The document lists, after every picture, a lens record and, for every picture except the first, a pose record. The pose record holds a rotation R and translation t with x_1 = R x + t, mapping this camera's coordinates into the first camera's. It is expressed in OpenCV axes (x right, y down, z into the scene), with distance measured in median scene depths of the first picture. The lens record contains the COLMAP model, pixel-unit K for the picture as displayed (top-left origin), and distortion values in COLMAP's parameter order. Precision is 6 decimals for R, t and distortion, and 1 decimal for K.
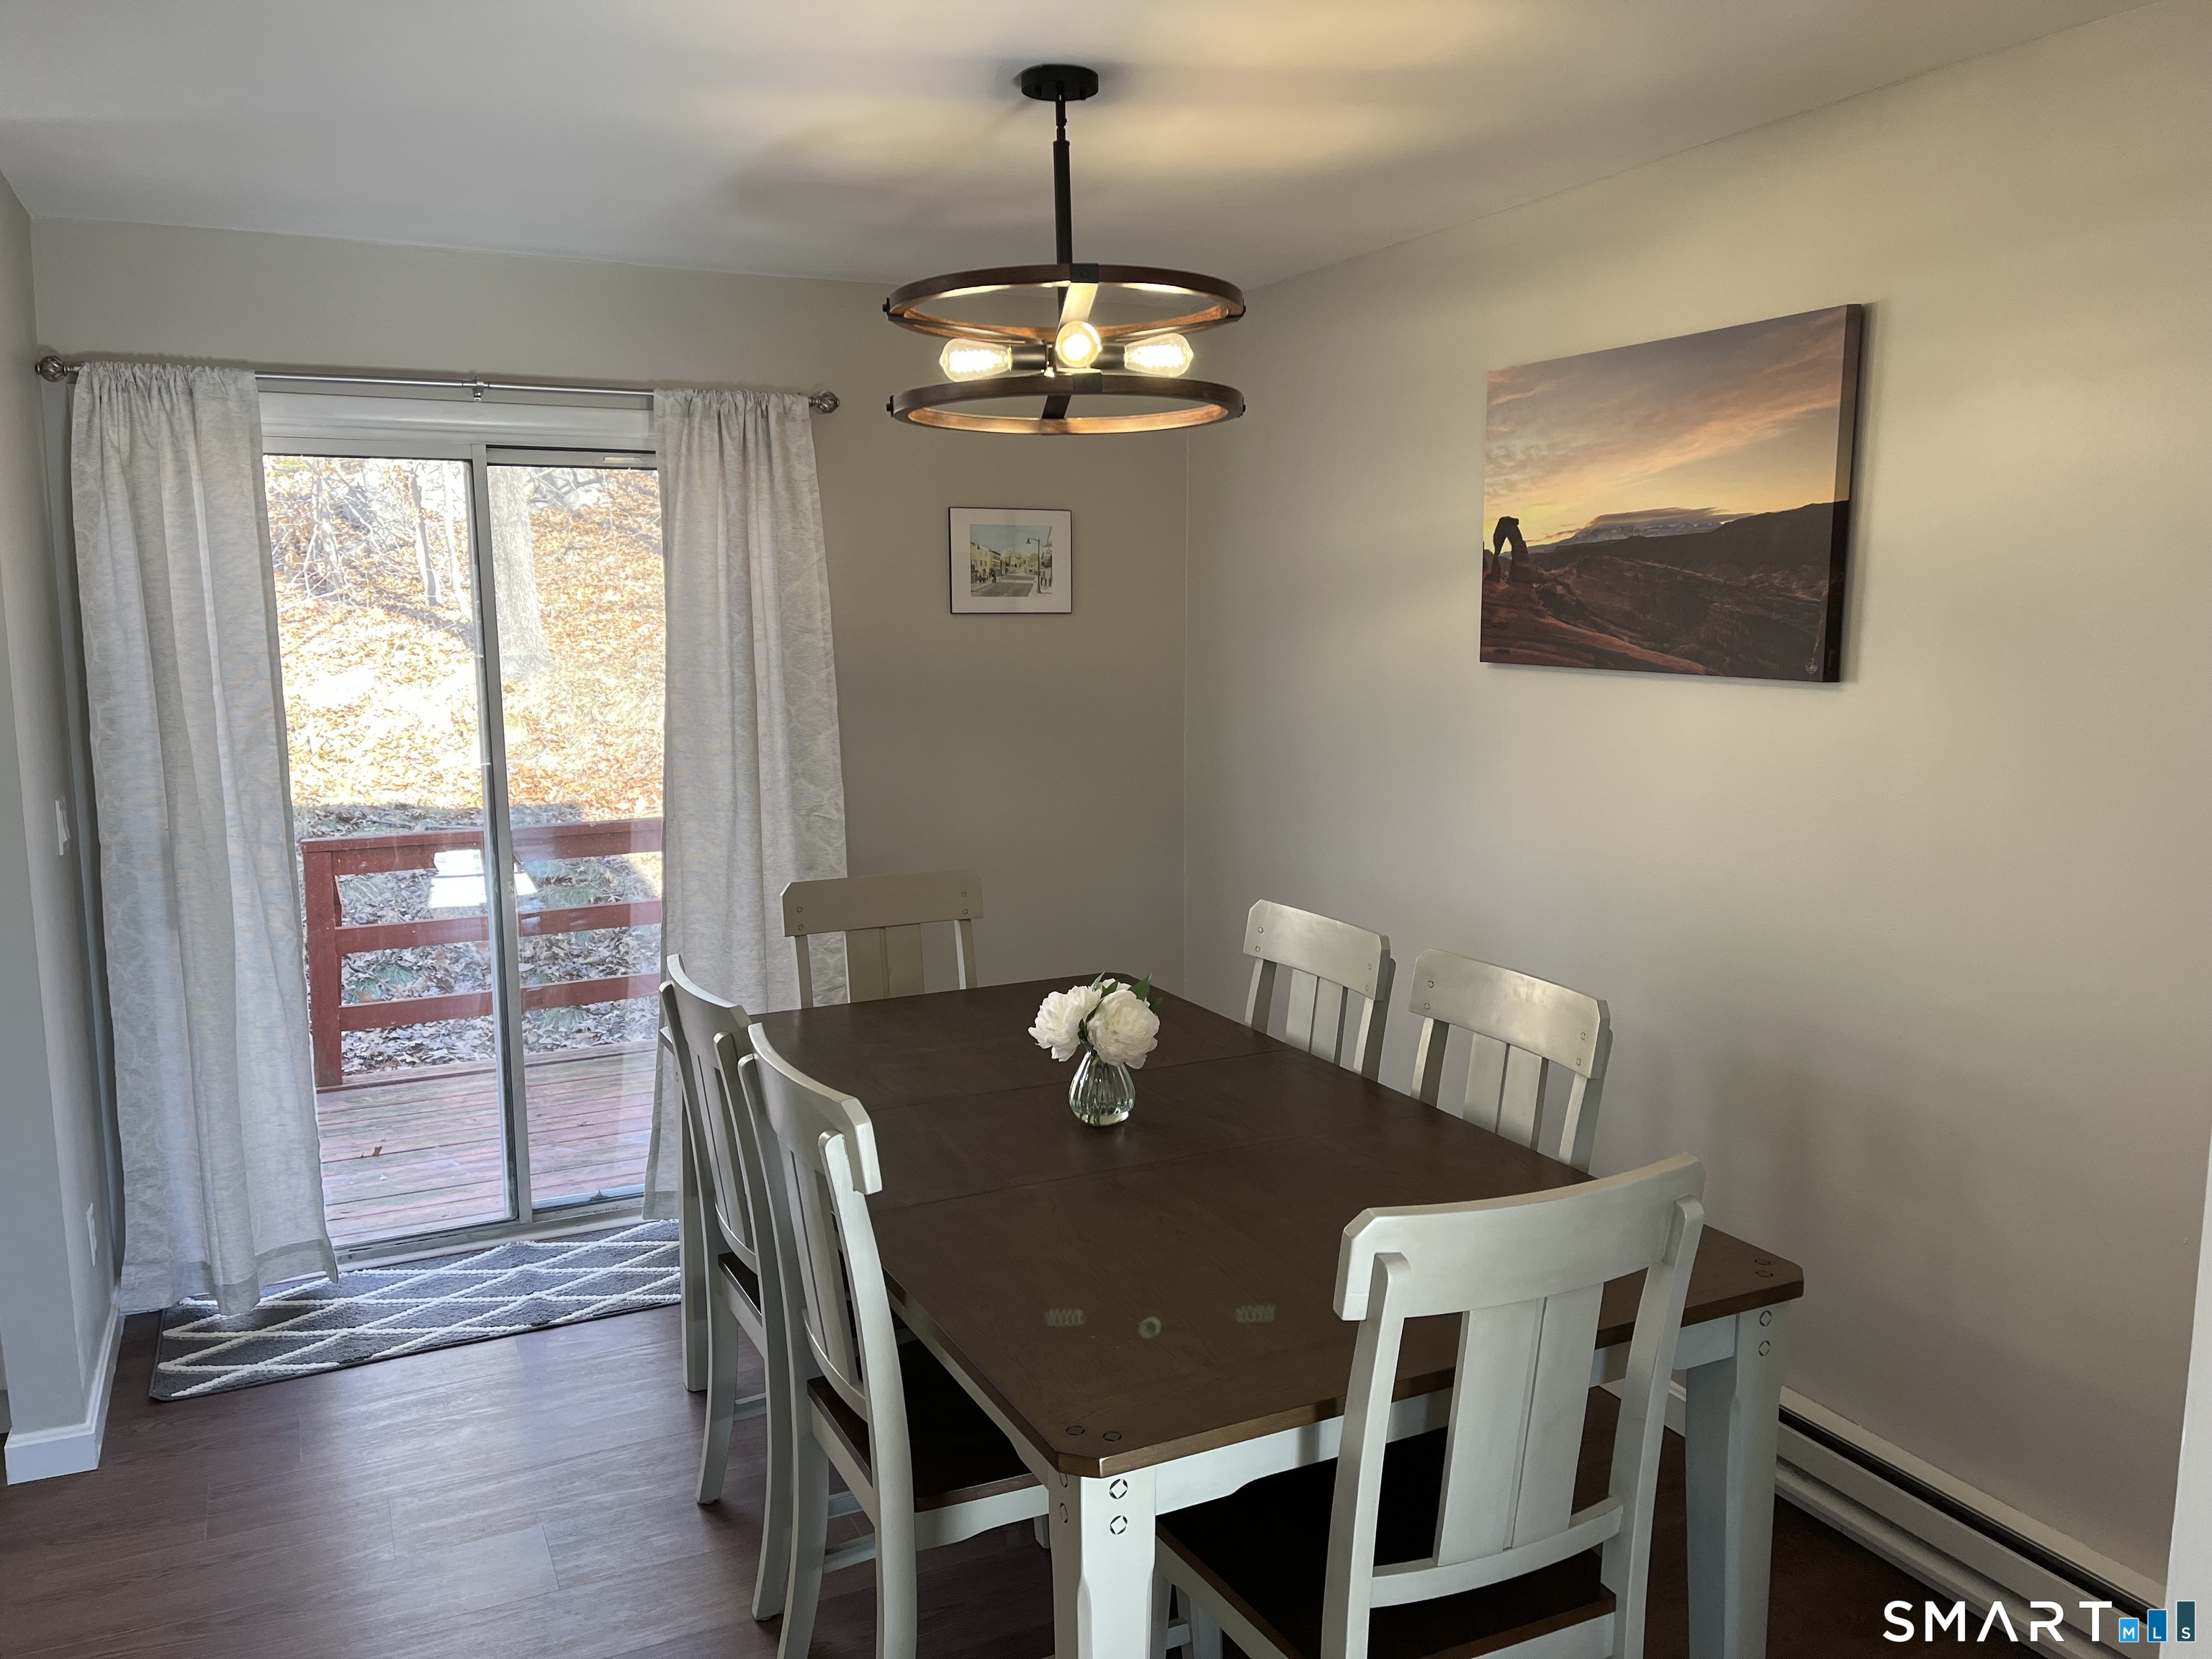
lens RADIAL K [[1676.4, 0, 1105.1], [0, 1676.4, 835.9], [0, 0, 1]] dist [0.081331, -0.106290]
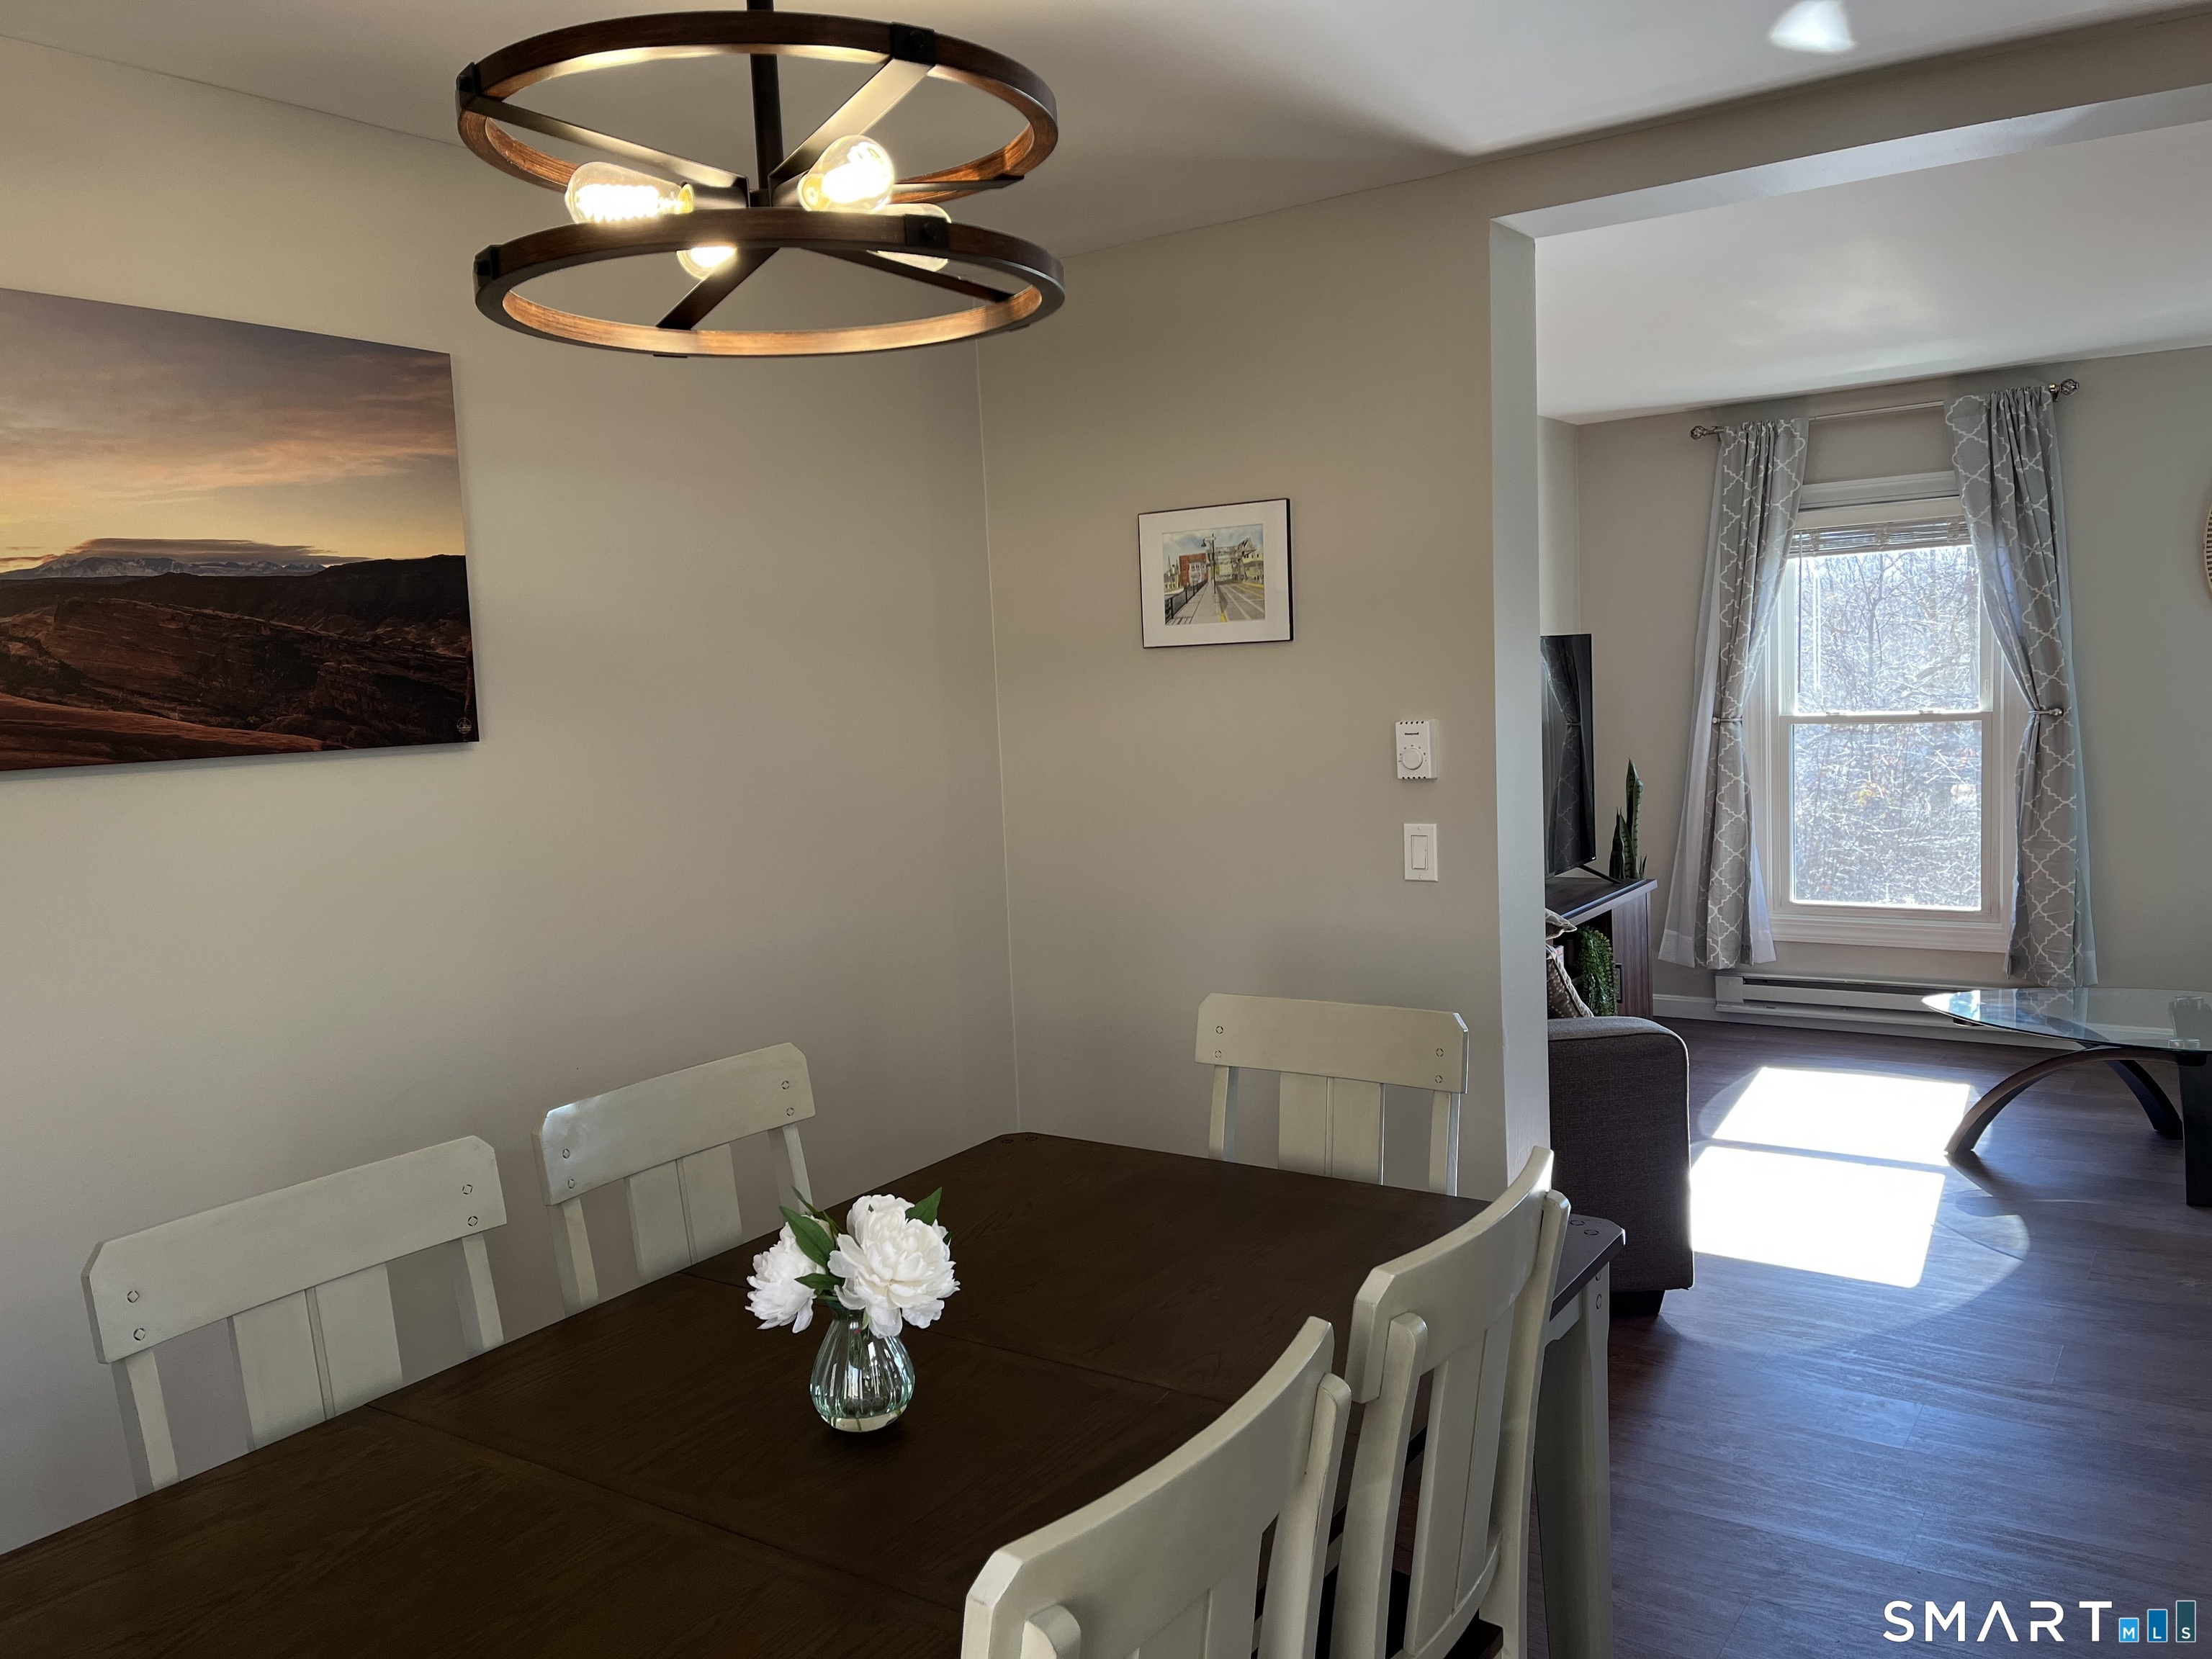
lens RADIAL K [[1676.4, 0, 1107.5], [0, 1676.4, 832.5], [0, 0, 1]] dist [0.081331, -0.106290]
pose [[-0.496629, -0.061861, 0.865755, -0.537795], [0.165155, 0.972498, 0.164227, -0.127737], [-0.852105, 0.224544, -0.472755, 1.066491]]
